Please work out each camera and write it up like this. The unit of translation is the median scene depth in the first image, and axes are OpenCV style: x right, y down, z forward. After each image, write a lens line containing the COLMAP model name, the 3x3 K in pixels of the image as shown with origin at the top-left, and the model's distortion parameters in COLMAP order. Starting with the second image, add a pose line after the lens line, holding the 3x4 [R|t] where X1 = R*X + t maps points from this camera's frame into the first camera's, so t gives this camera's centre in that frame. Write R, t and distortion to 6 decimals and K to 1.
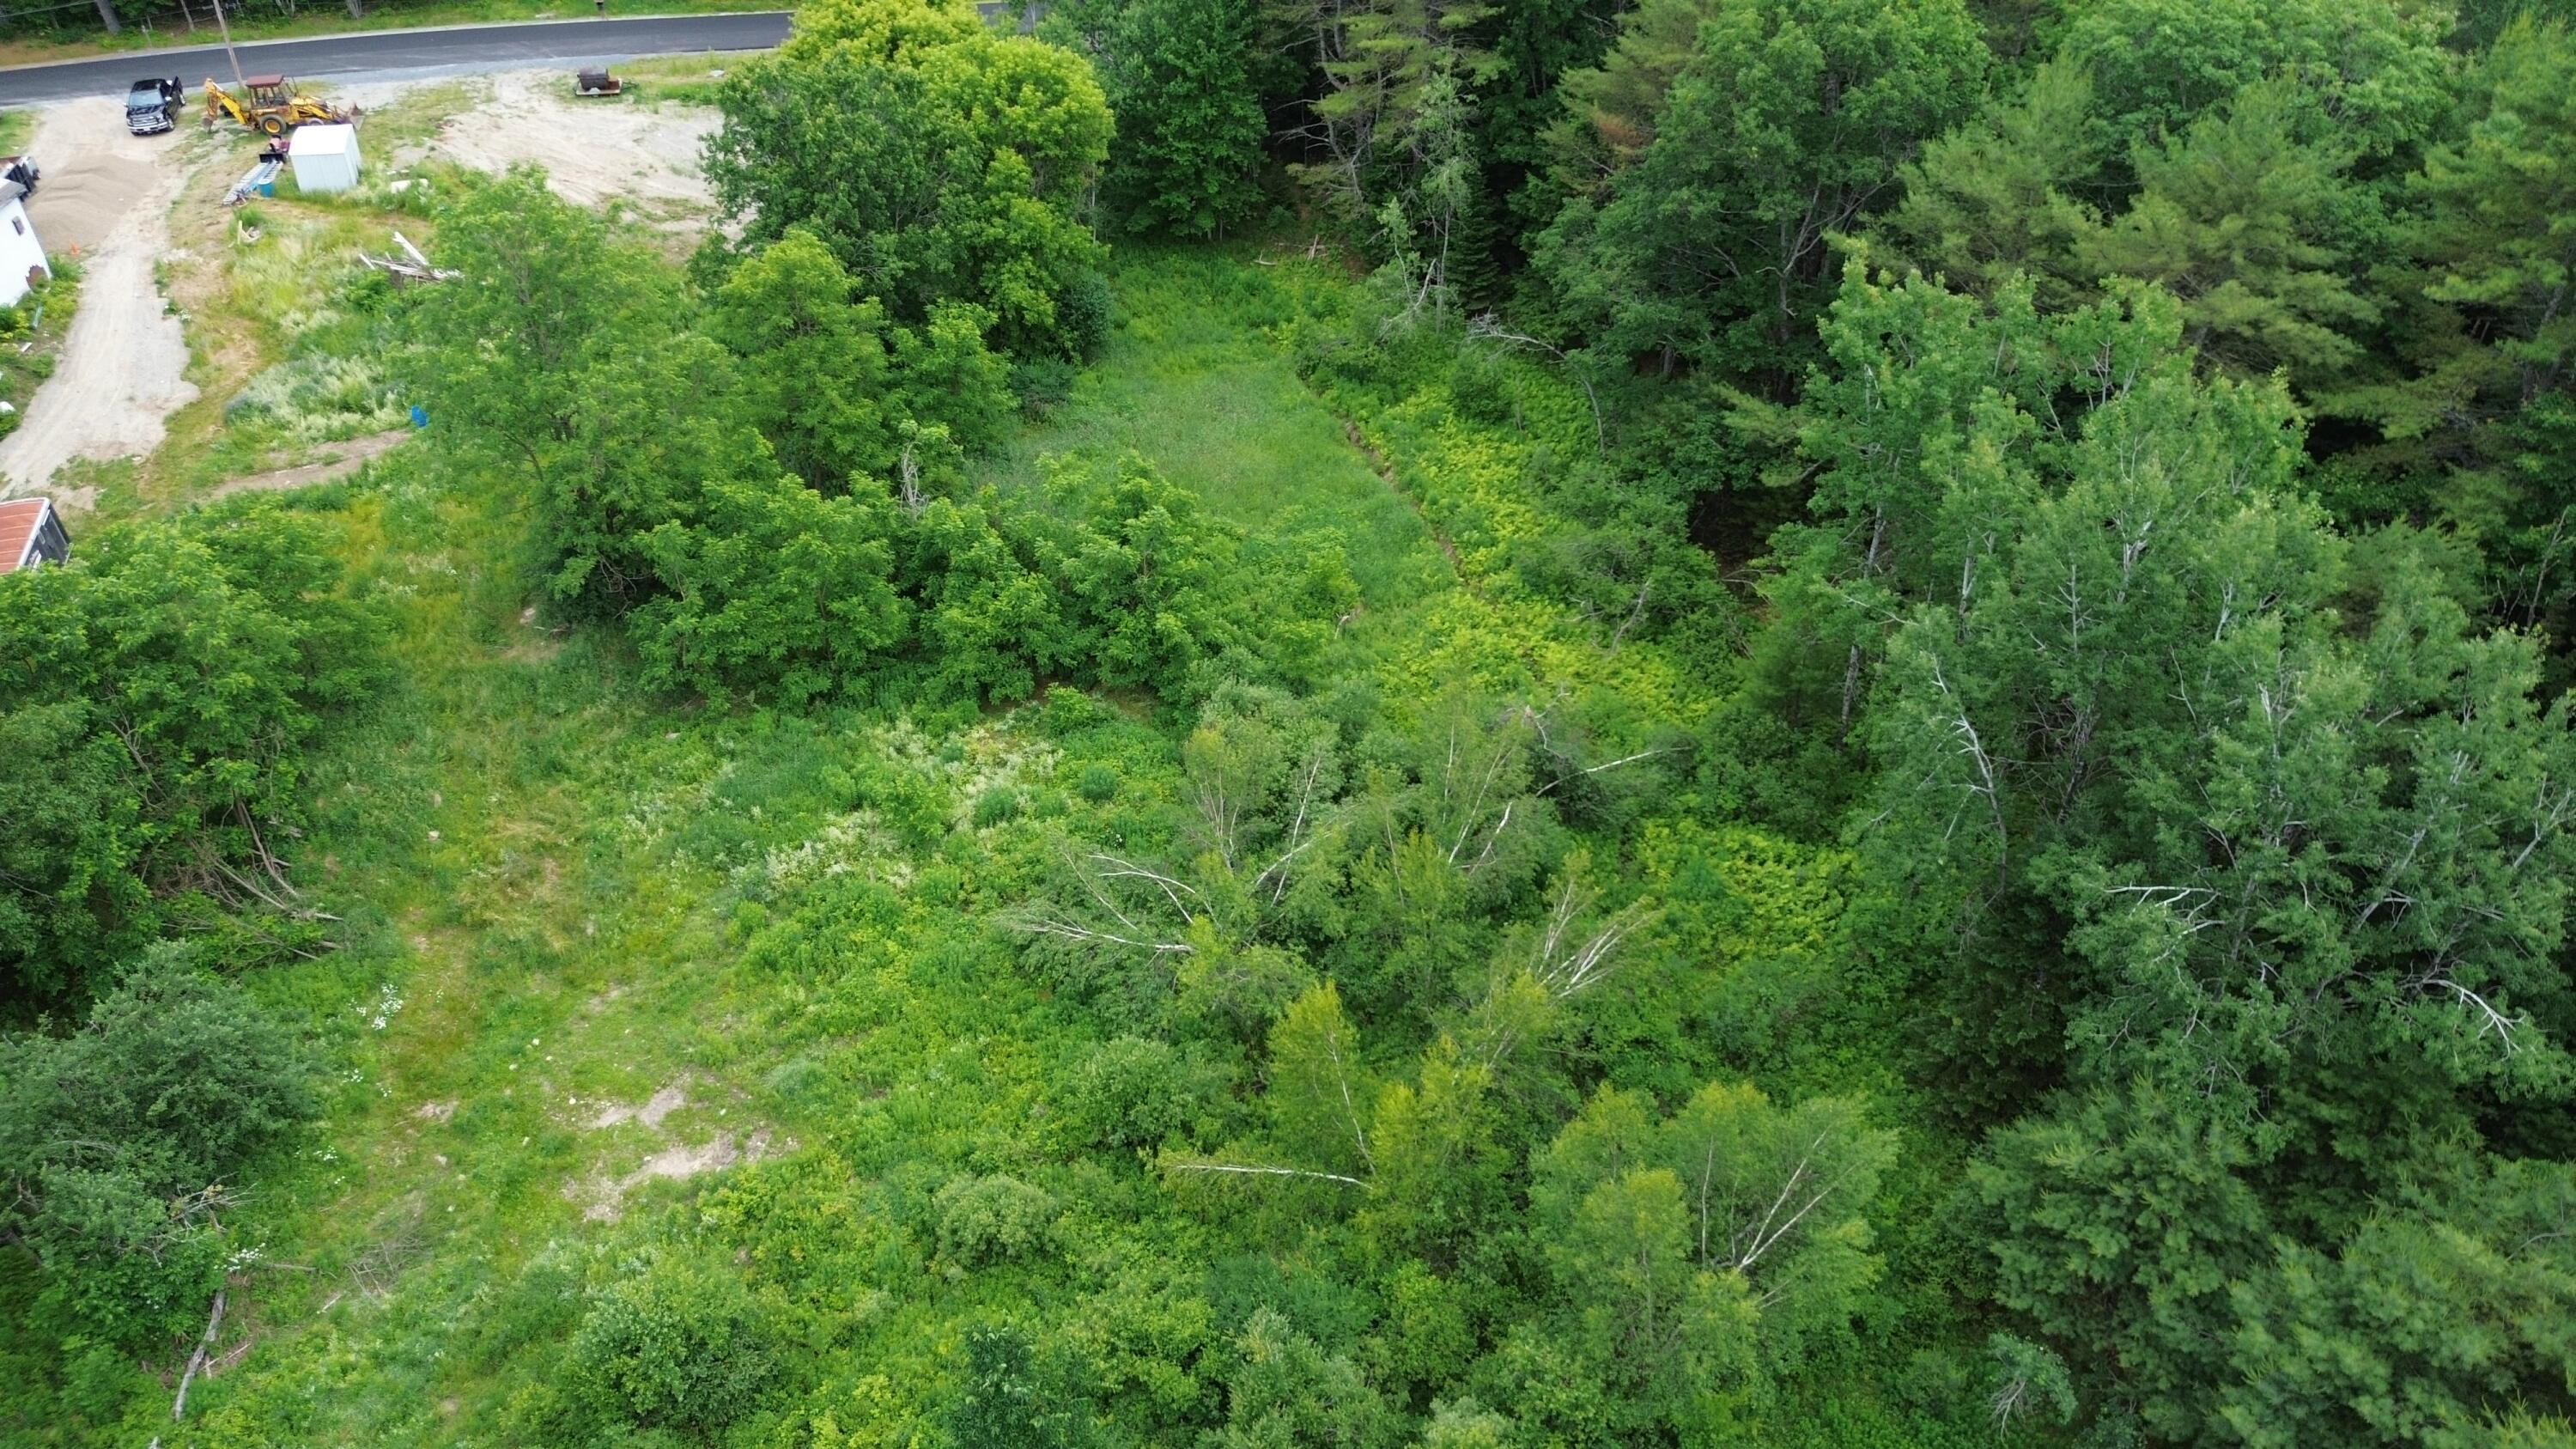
lens RADIAL K [[1809.8, 0, 1285.3], [0, 1809.8, 725.5], [0, 0, 1]] dist [0.070924, -0.077912]
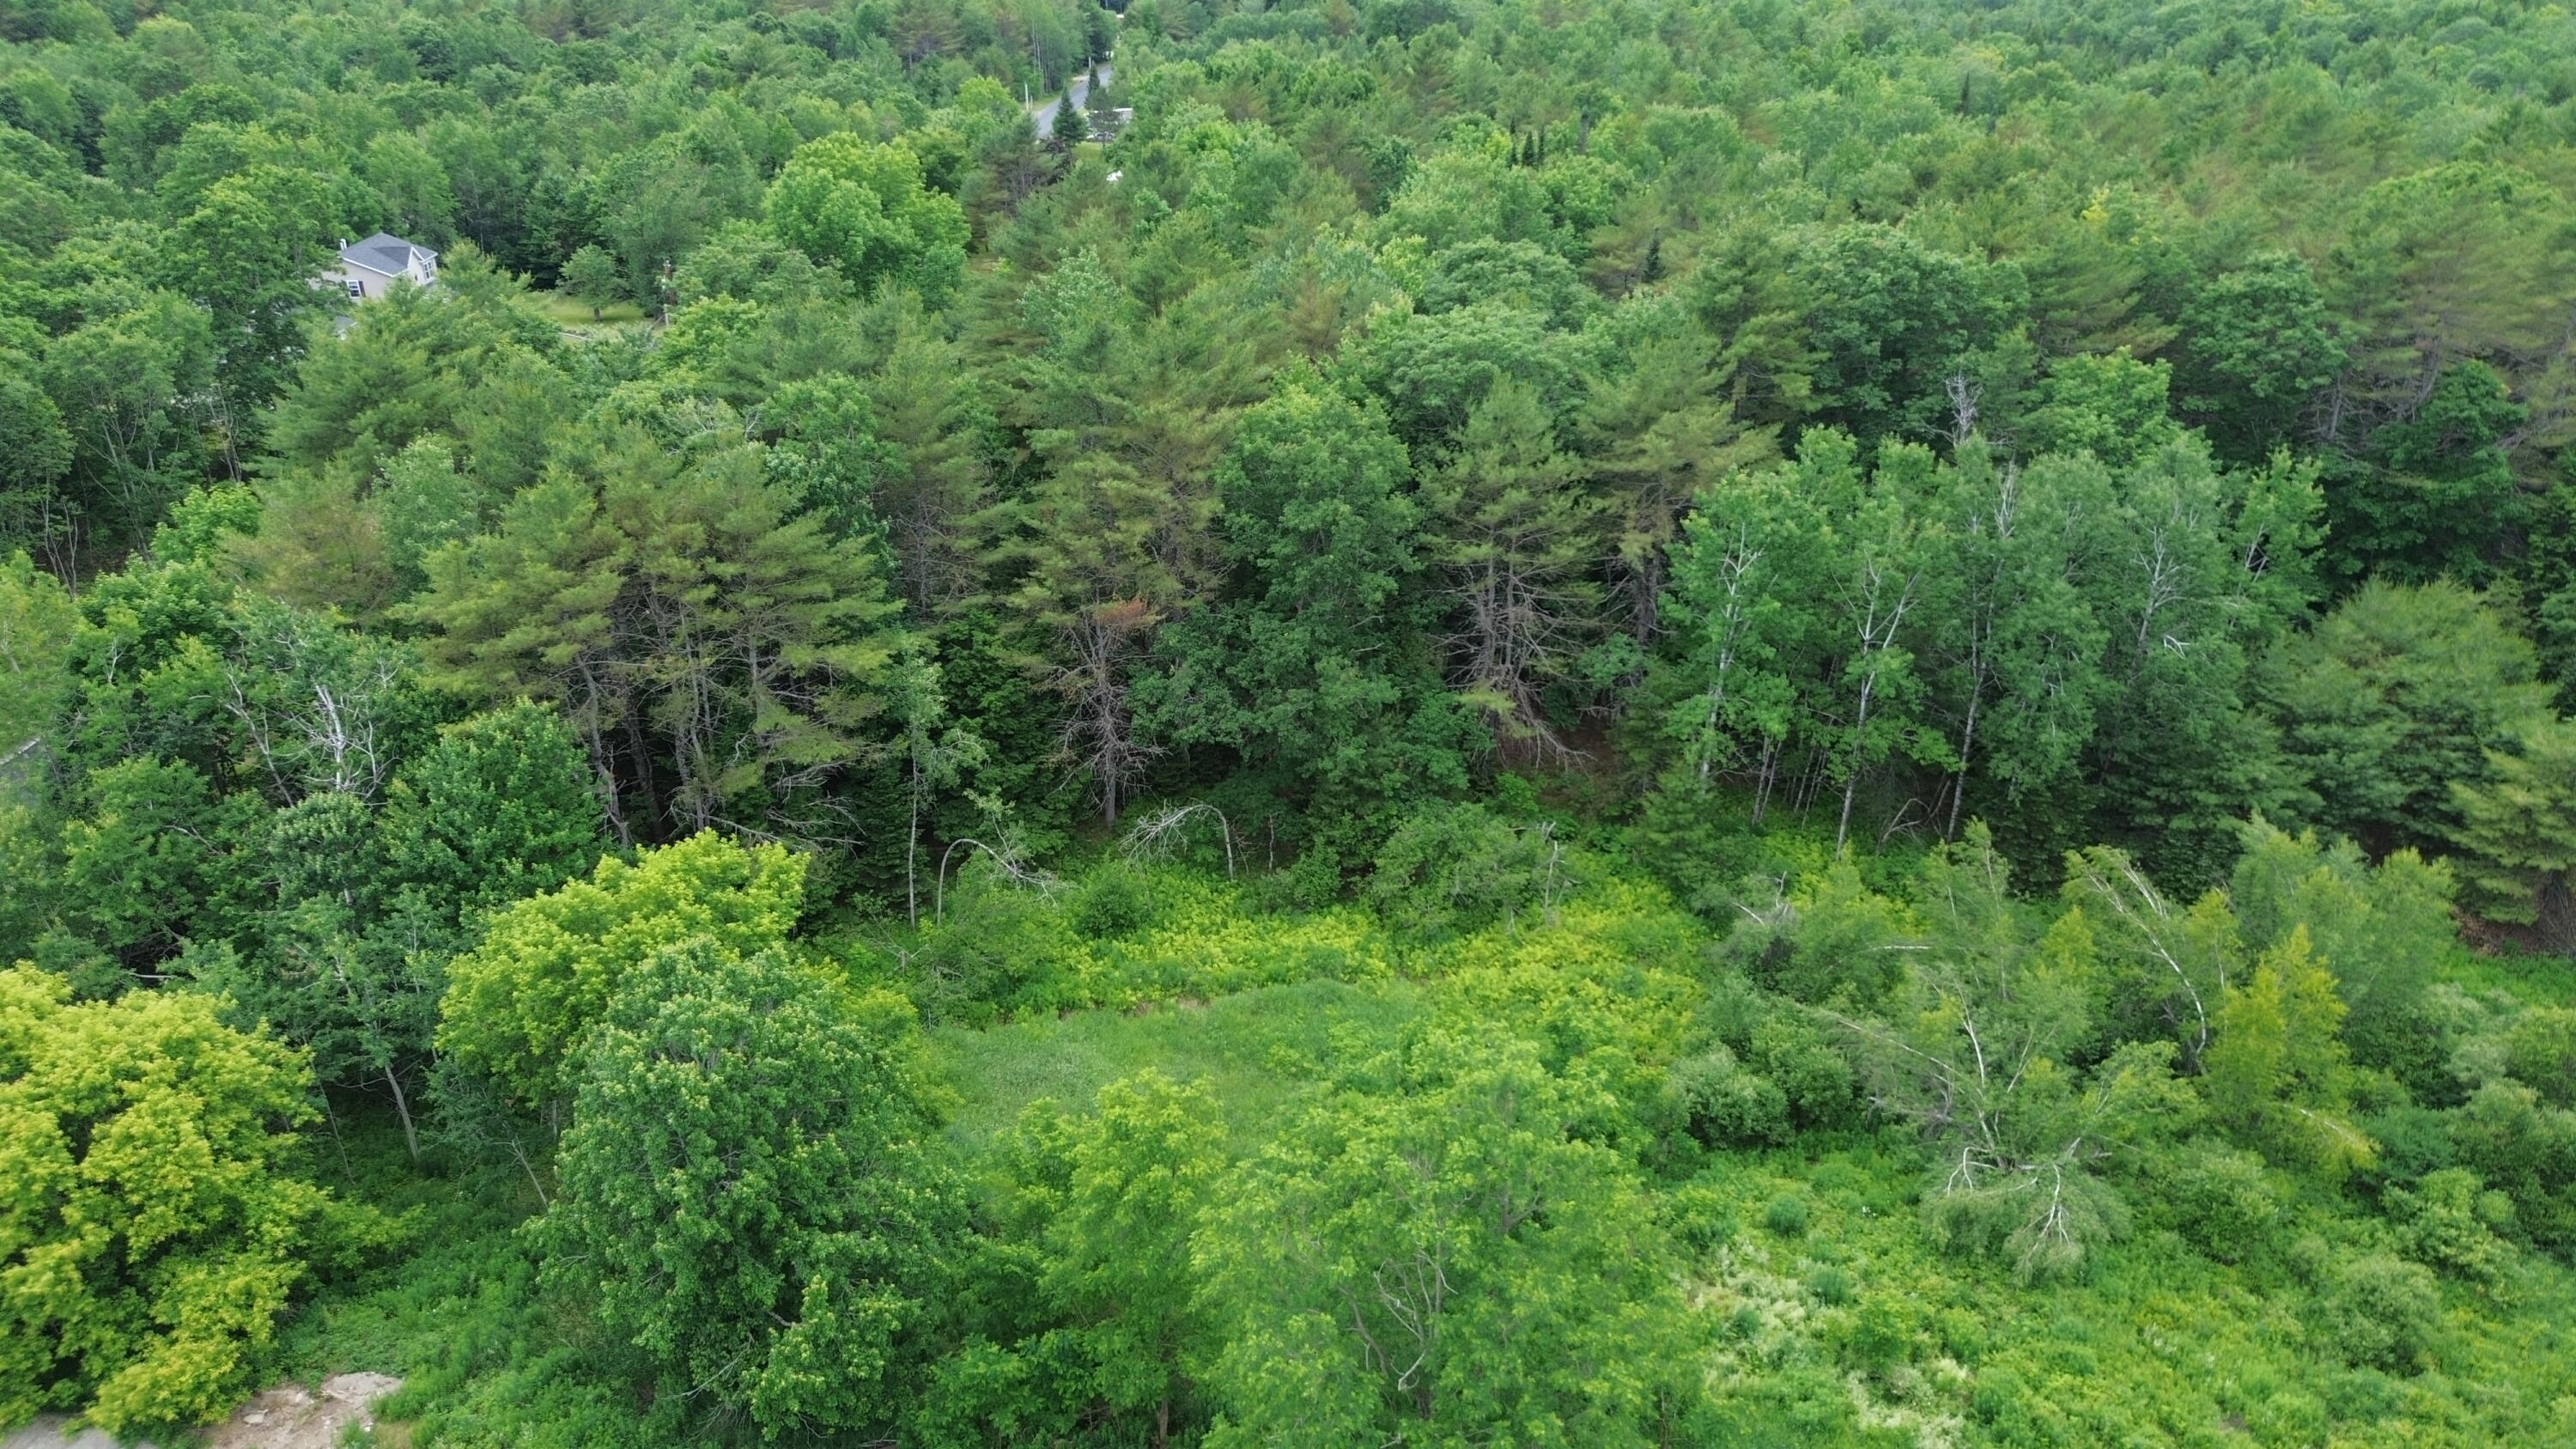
lens RADIAL K [[1809.8, 0, 1285.3], [0, 1809.8, 725.5], [0, 0, 1]] dist [0.070924, -0.077912]
pose [[0.159652, -0.402081, 0.901578, -0.881170], [0.612071, 0.756872, 0.229160, -0.530423], [-0.774519, 0.515244, 0.366938, 0.681167]]
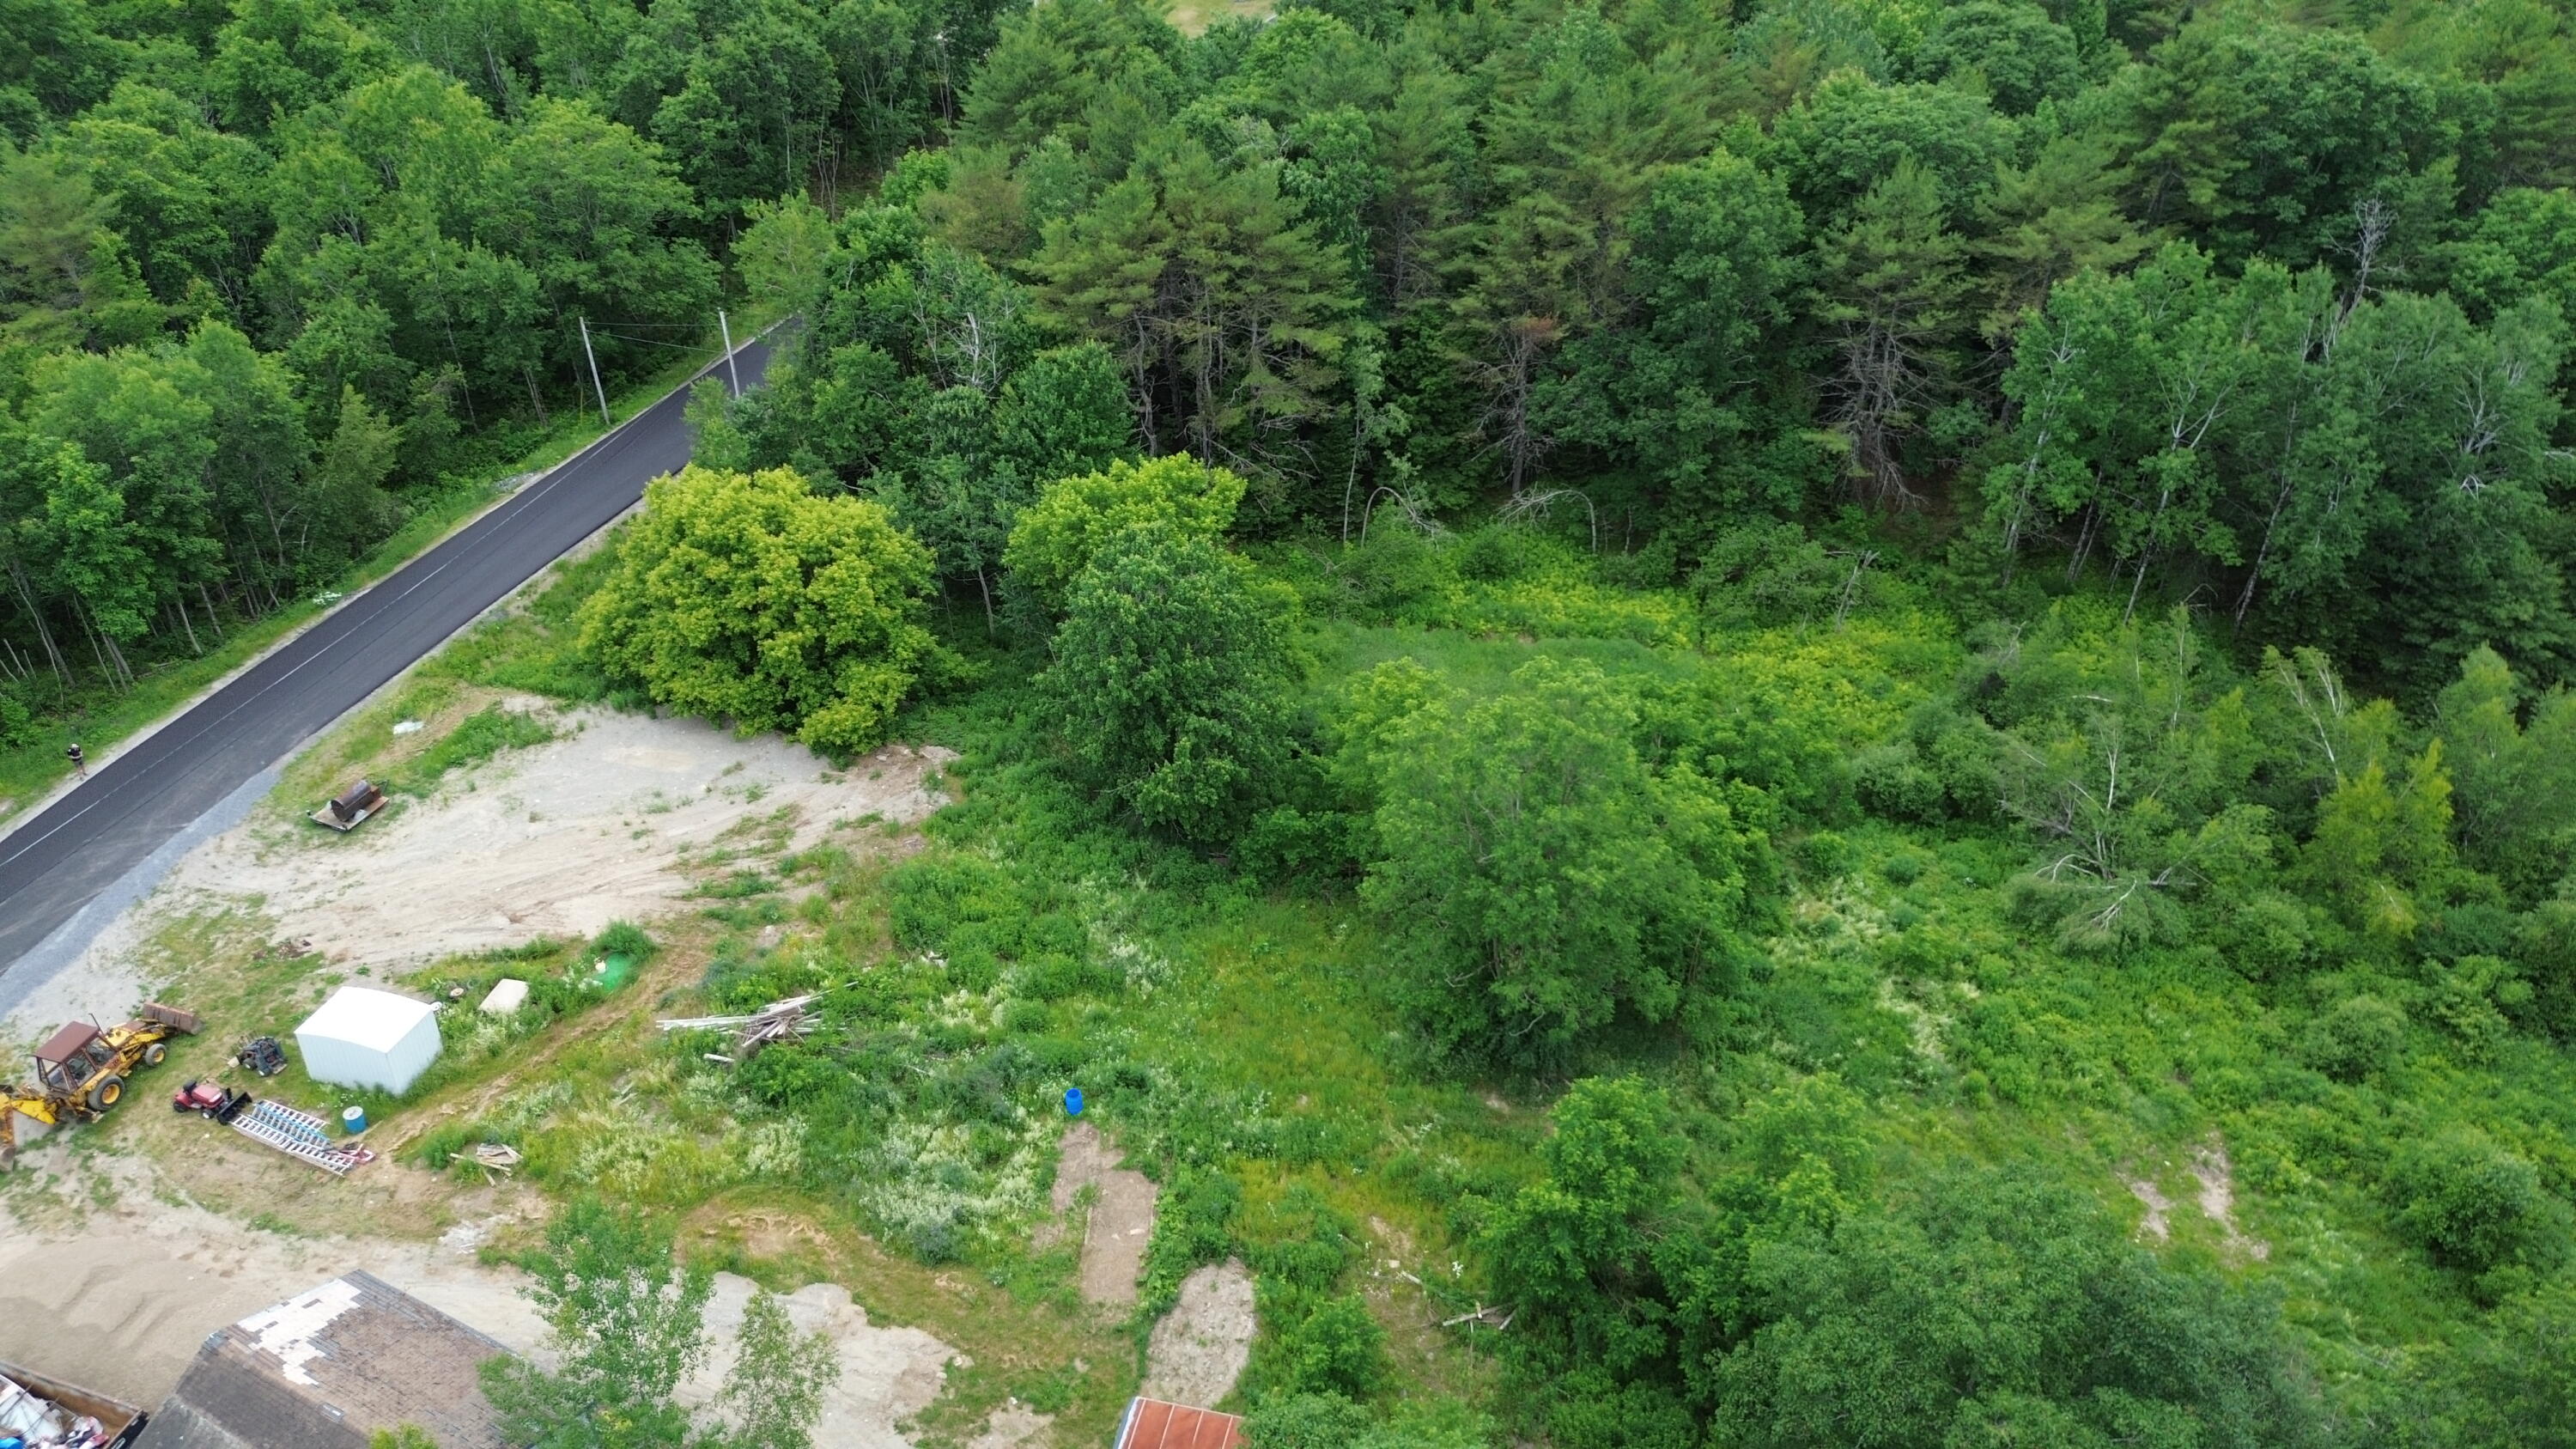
lens RADIAL K [[1809.8, 0, 1285.3], [0, 1809.8, 725.5], [0, 0, 1]] dist [0.070924, -0.077912]
pose [[0.502936, -0.496551, 0.707455, -1.129509], [0.540070, 0.819587, 0.191314, -0.509029], [-0.674818, 0.285856, 0.680372, 0.370363]]
